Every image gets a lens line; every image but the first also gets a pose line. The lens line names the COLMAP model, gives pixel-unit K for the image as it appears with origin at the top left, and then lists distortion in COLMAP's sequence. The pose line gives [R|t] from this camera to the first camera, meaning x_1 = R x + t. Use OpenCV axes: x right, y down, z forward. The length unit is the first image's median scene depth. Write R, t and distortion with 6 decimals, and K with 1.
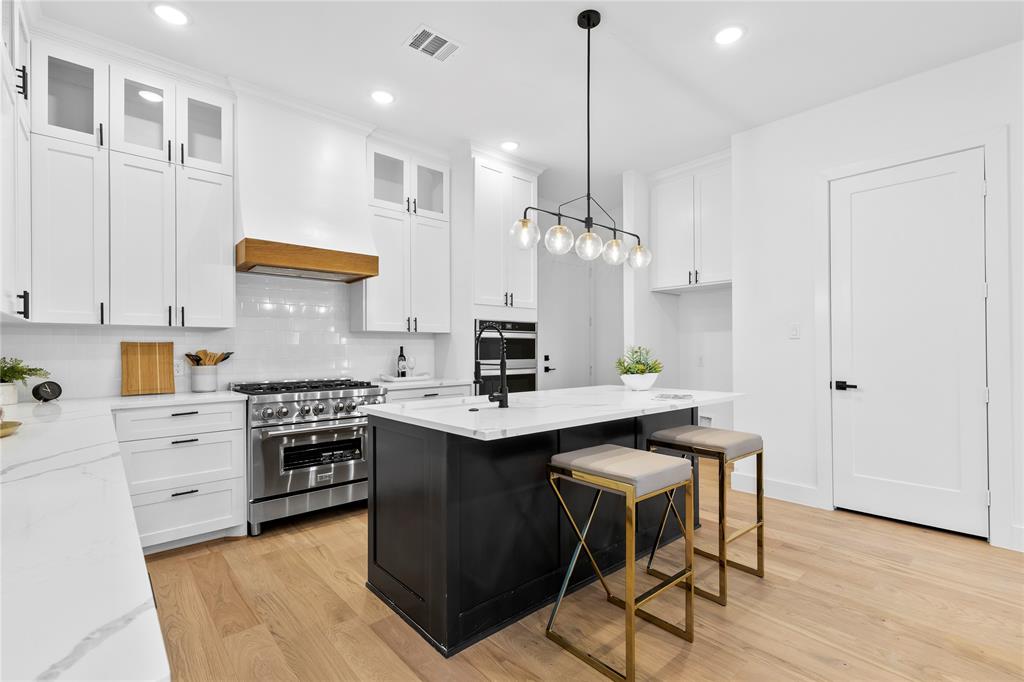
lens RADIAL K [[471.2, 0, 525.1], [0, 471.2, 346.1], [0, 0, 1]] dist [0.003954, 0.000112]
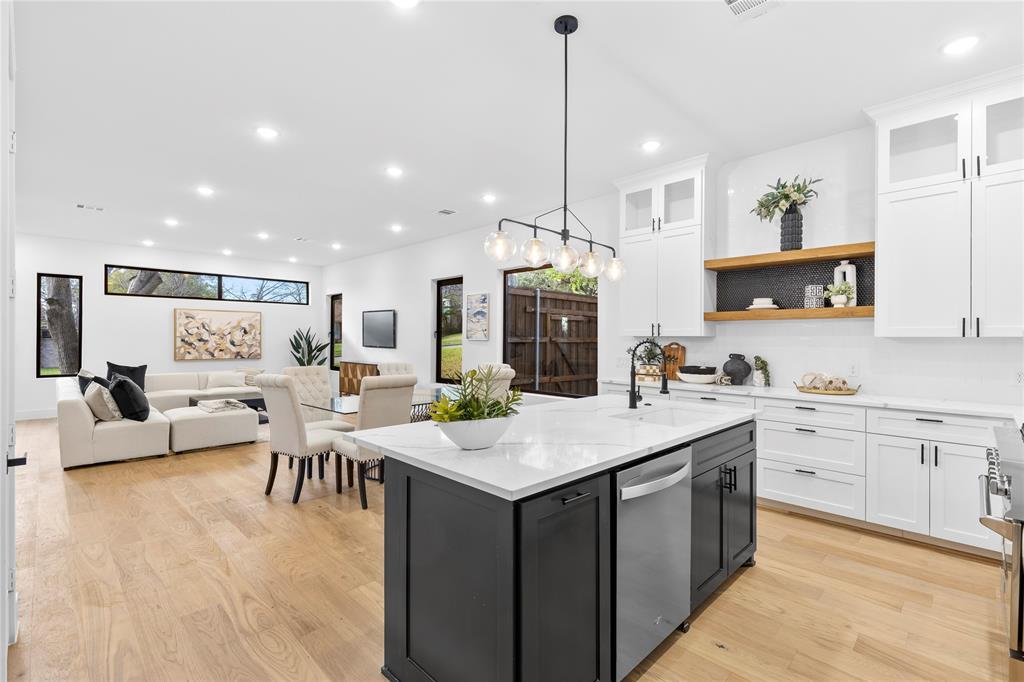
lens RADIAL K [[465.2, 0, 519.0], [0, 465.2, 341.5], [0, 0, 1]] dist [0.003473, 0.000257]
pose [[-0.999009, 0.001372, -0.044478, 0.230796], [0.001448, 0.999998, -0.001683, -0.032834], [0.044475, -0.001746, -0.999009, 1.643170]]
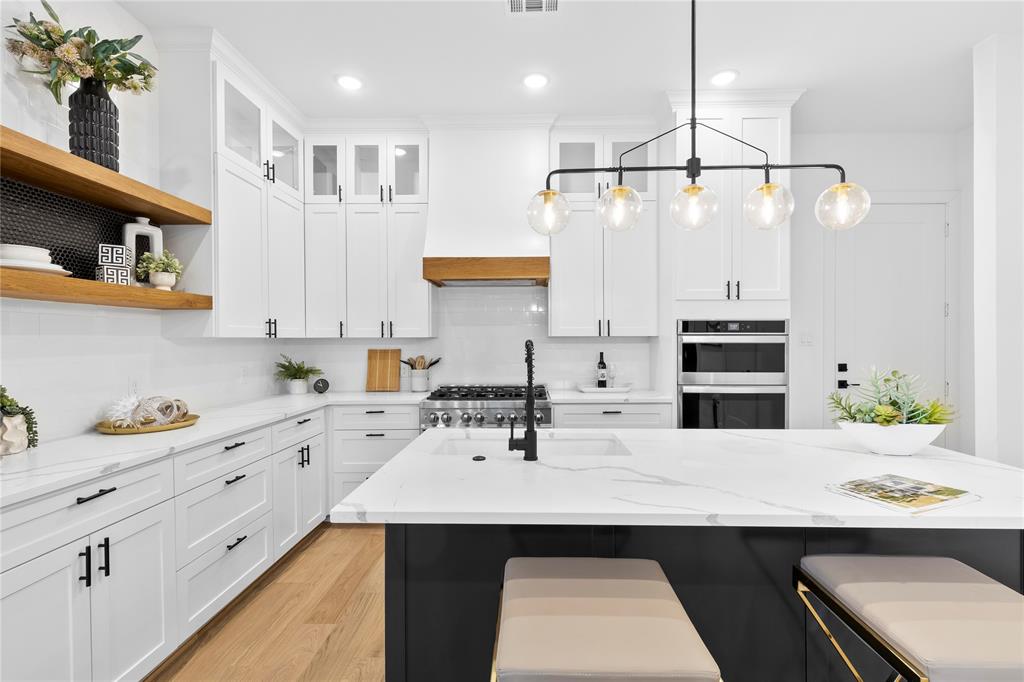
lens RADIAL K [[467.3, 0, 520.7], [0, 467.3, 339.6], [0, 0, 1]] dist [0.001968, 0.000205]
pose [[0.724025, 0.002022, -0.689770, 0.321881], [0.005344, 0.999949, 0.008541, -0.043342], [0.689753, -0.009870, 0.723978, 0.353420]]
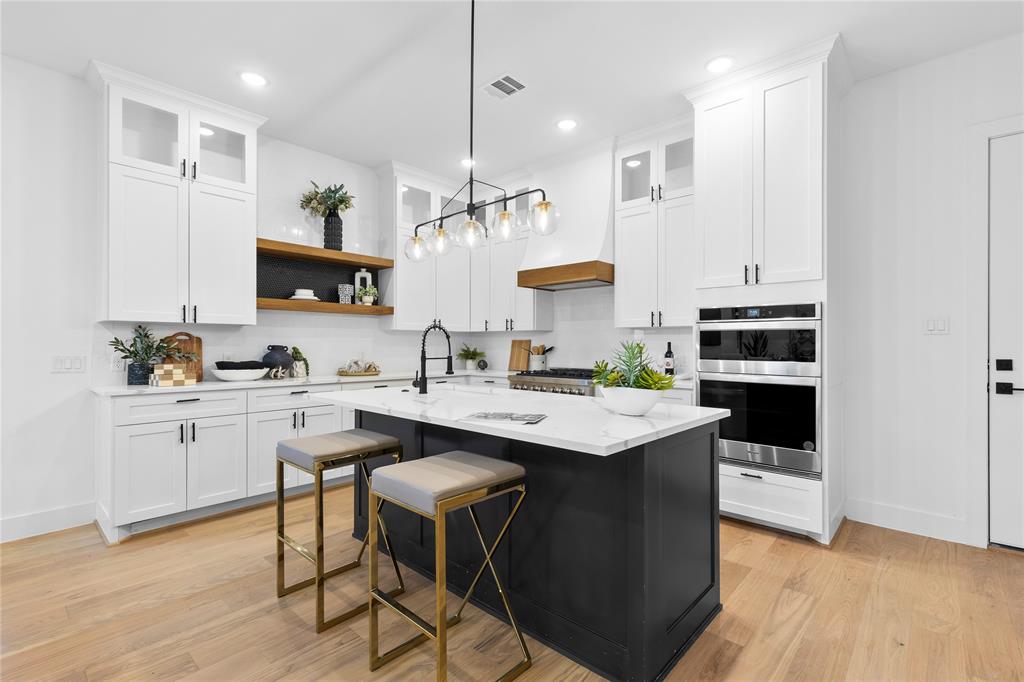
lens RADIAL K [[465.2, 0, 519.0], [0, 465.2, 341.5], [0, 0, 1]] dist [0.003473, 0.000257]
pose [[0.090355, -0.000378, -0.995910, 0.878845], [0.005372, 0.999986, 0.000108, -0.002931], [0.995895, -0.005359, 0.090356, 0.846435]]
